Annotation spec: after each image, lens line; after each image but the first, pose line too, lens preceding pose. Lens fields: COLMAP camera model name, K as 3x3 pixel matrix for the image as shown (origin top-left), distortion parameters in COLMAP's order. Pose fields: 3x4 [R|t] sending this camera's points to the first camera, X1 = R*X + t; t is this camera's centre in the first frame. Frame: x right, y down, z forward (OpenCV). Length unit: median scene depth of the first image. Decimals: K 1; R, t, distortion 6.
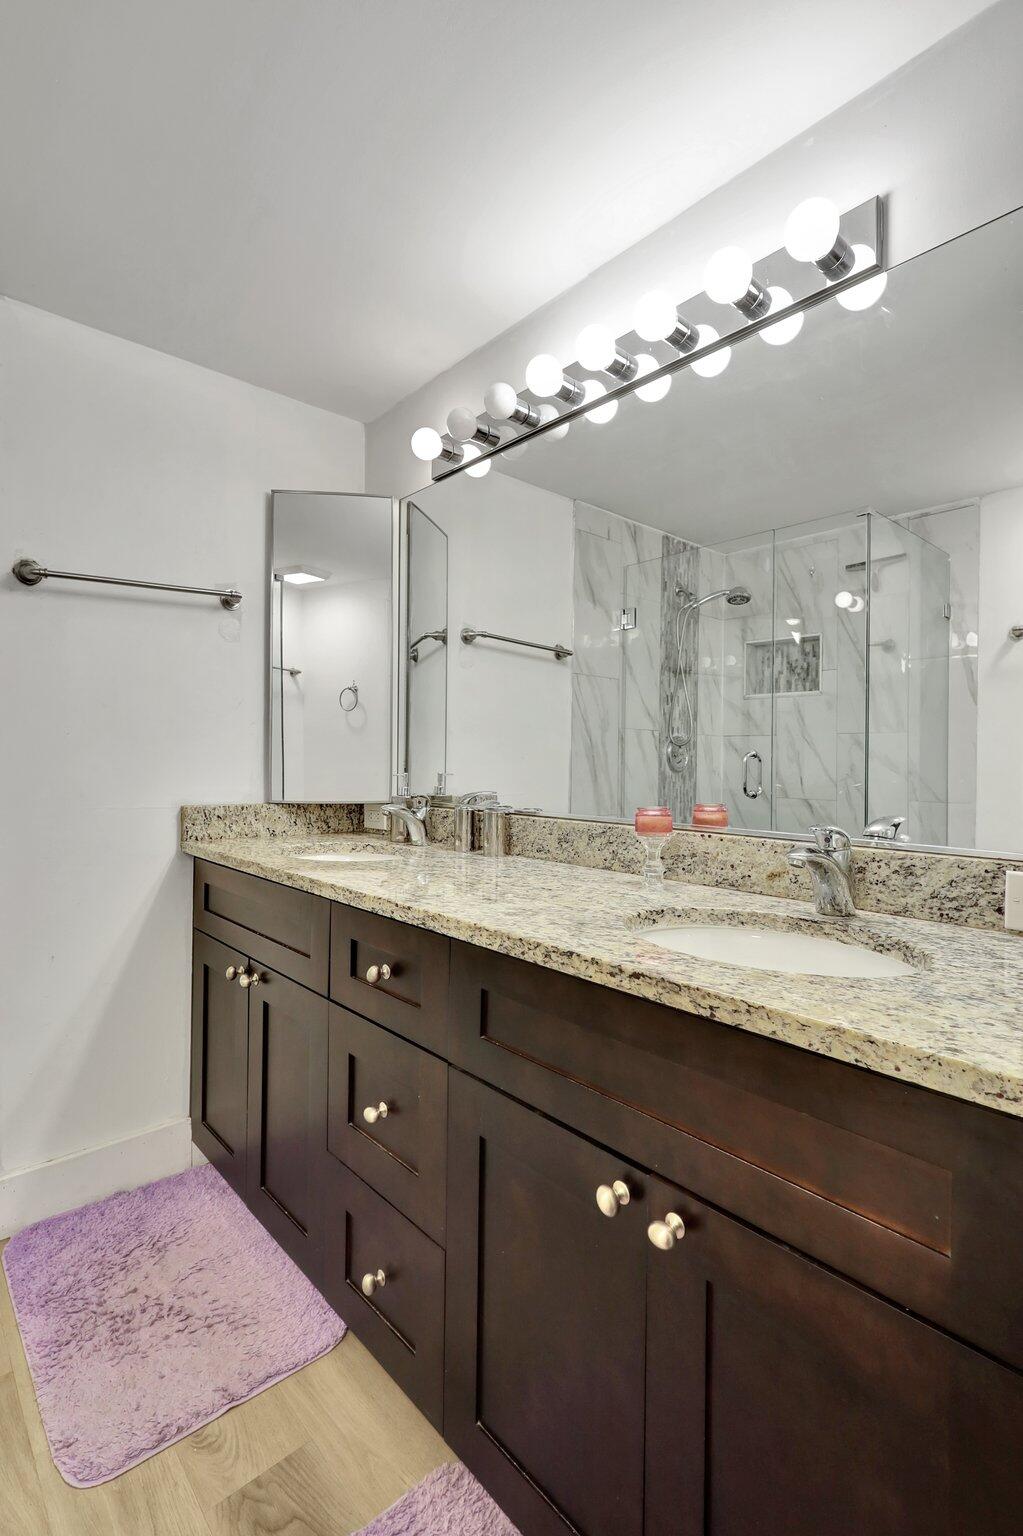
lens RADIAL K [[717.6, 0, 518.1], [0, 717.6, 766.4], [0, 0, 1]] dist [-0.001280, -0.000809]
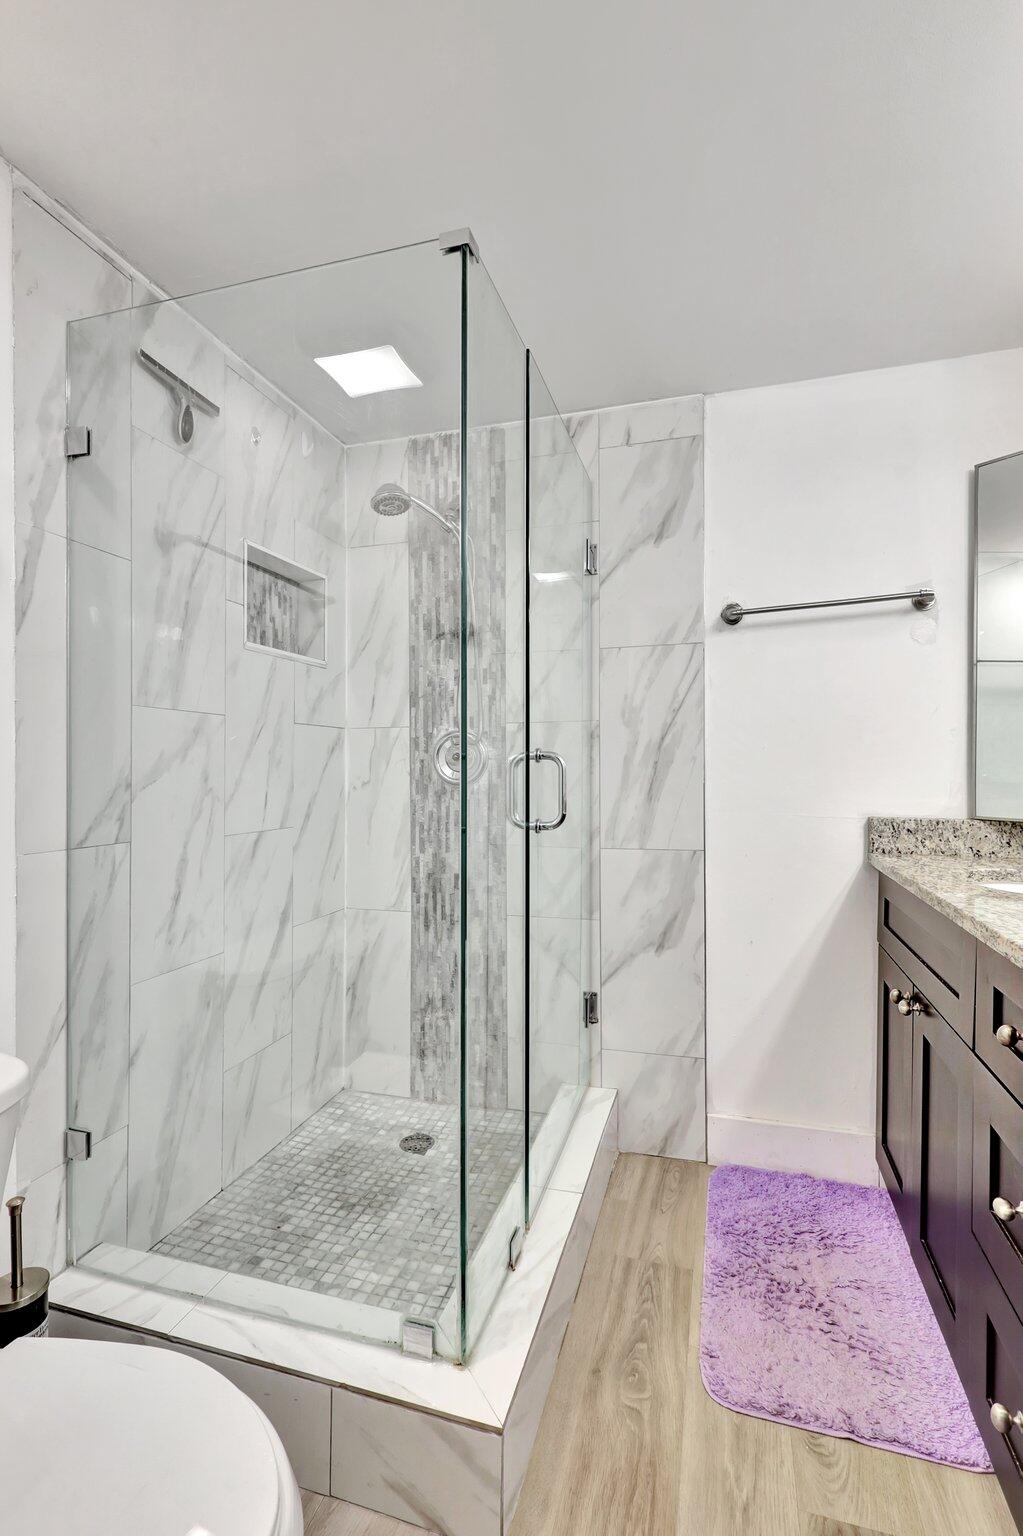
lens RADIAL K [[717.6, 0, 518.1], [0, 717.6, 766.4], [0, 0, 1]] dist [-0.001280, -0.000809]
pose [[0.515824, -0.008764, -0.856650, 0.161661], [-0.002676, 0.999926, -0.011841, -0.002319], [0.856690, 0.008400, 0.515762, 0.082950]]
